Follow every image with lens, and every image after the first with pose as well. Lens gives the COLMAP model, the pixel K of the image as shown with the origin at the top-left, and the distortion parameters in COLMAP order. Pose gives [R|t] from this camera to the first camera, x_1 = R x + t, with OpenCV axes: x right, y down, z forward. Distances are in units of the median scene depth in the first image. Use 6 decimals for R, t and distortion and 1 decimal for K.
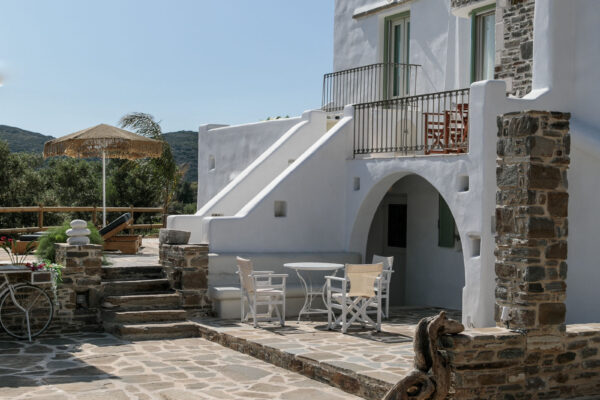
lens RADIAL K [[1043.5, 0, 300.0], [0, 1043.5, 200.0], [0, 0, 1]] dist [0.021175, -0.024413]
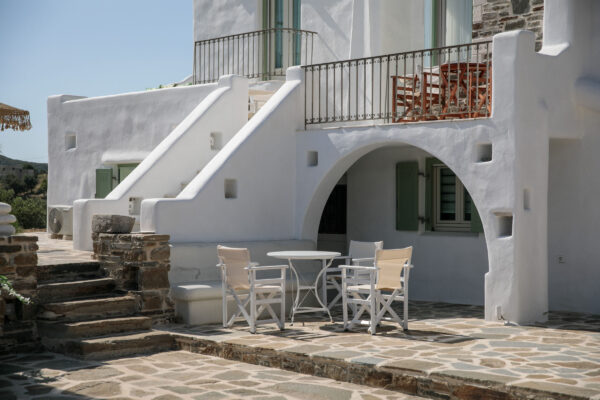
lens RADIAL K [[1014.4, 0, 300.0], [0, 1014.4, 200.0], [0, 0, 1]] dist [0.185354, 0.035947]
pose [[0.951612, -0.013571, 0.307001, -0.232688], [0.014062, 0.999901, 0.000611, 0.019418], [-0.306979, 0.003736, 0.951709, 0.235485]]
